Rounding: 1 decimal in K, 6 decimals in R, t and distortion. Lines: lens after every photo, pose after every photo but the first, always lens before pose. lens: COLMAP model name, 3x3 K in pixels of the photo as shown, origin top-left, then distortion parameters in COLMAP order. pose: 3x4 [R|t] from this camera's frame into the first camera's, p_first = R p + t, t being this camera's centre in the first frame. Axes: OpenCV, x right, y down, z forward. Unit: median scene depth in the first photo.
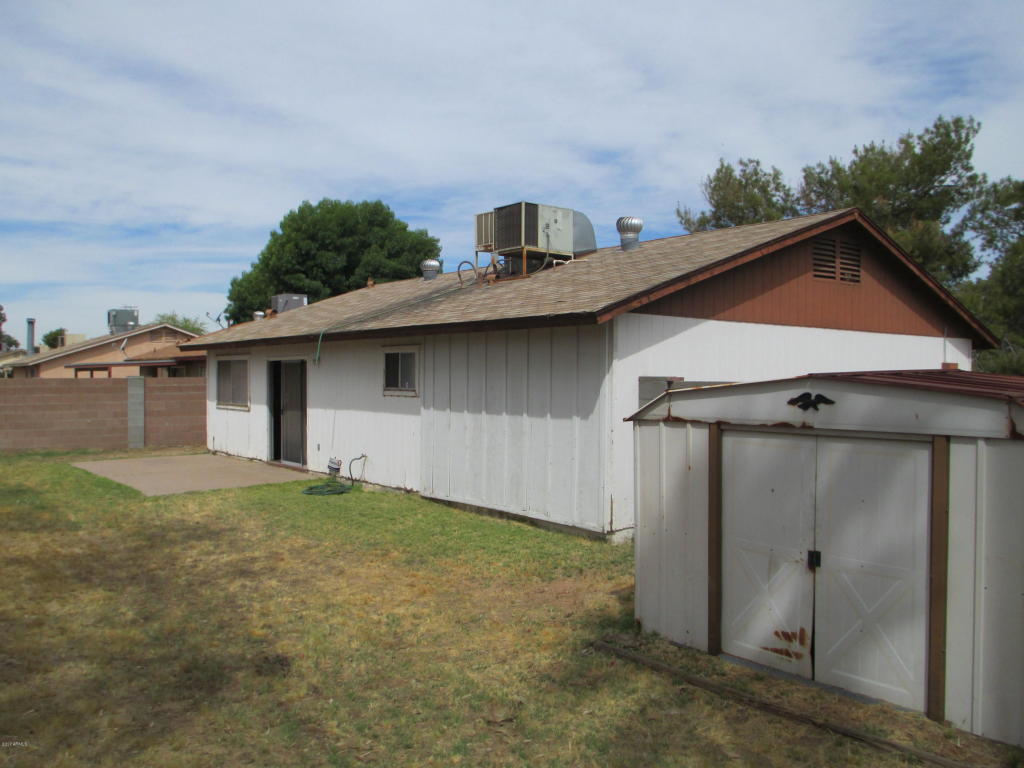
lens RADIAL K [[857.4, 0, 512.9], [0, 857.4, 388.3], [0, 0, 1]] dist [-0.064605, 0.038192]
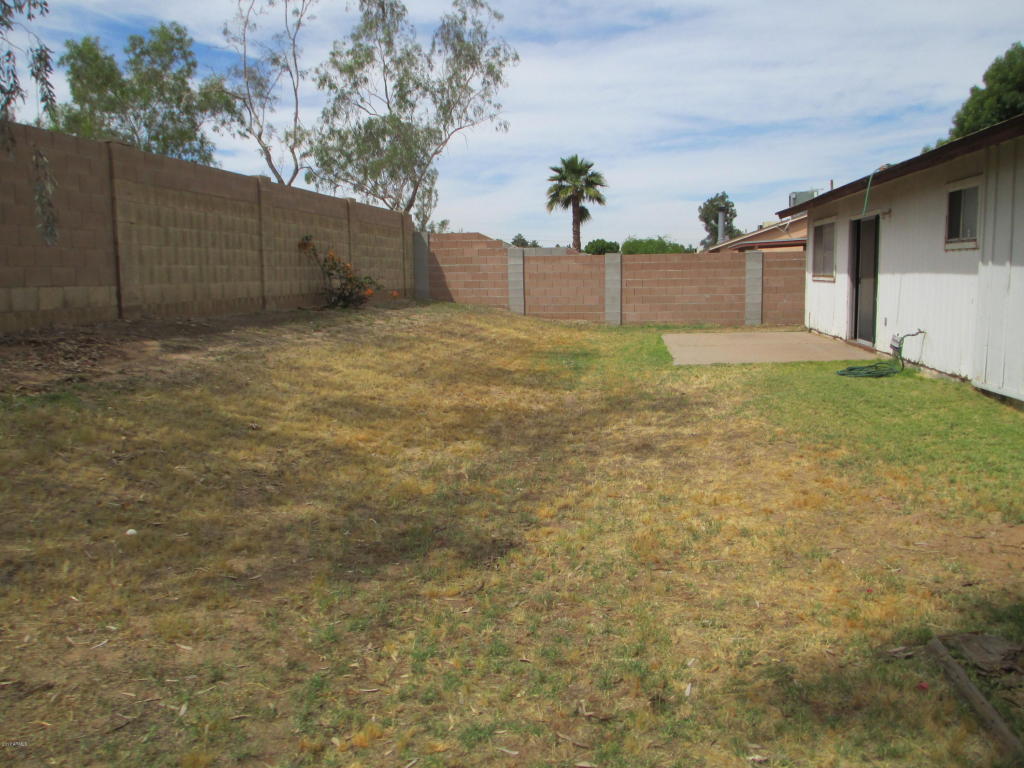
lens RADIAL K [[857.4, 0, 512.9], [0, 857.4, 388.3], [0, 0, 1]] dist [-0.064605, 0.038192]
pose [[0.685604, 0.083038, -0.723224, 0.148099], [0.008222, 0.992526, 0.121753, 0.038852], [0.727929, -0.089421, 0.679797, 0.240533]]
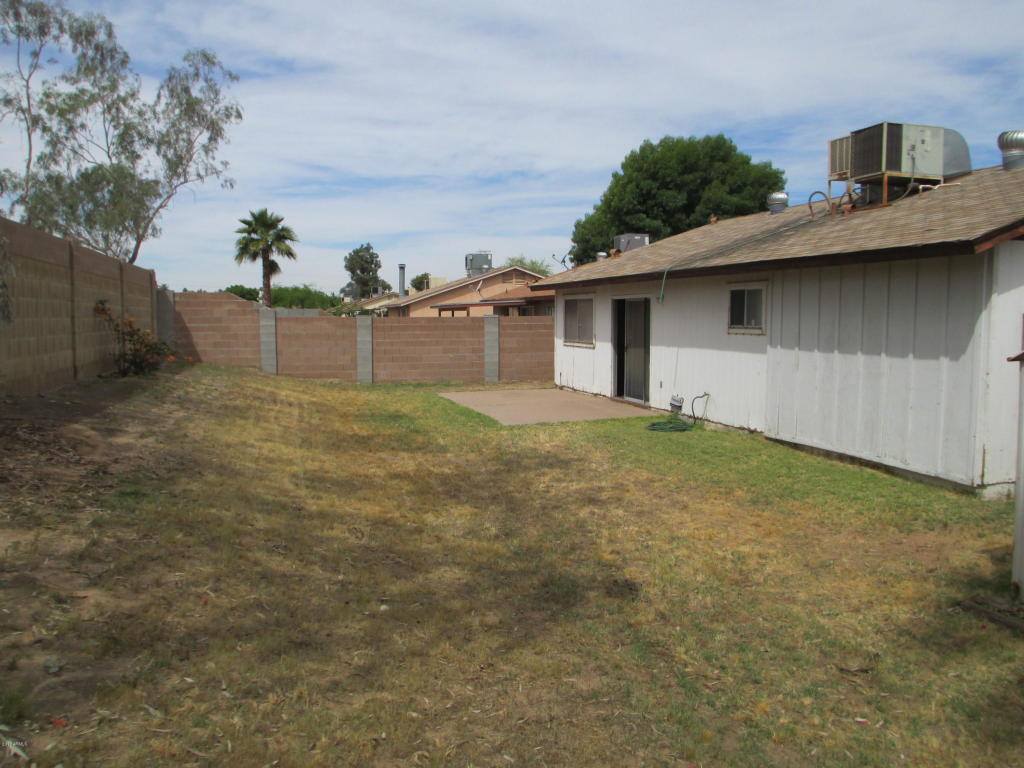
lens RADIAL K [[857.4, 0, 512.9], [0, 857.4, 388.3], [0, 0, 1]] dist [-0.064605, 0.038192]
pose [[0.925256, 0.028885, -0.378242, -0.008079], [-0.002405, 0.997523, 0.070294, 0.003332], [0.379336, -0.064131, 0.923034, -0.002336]]
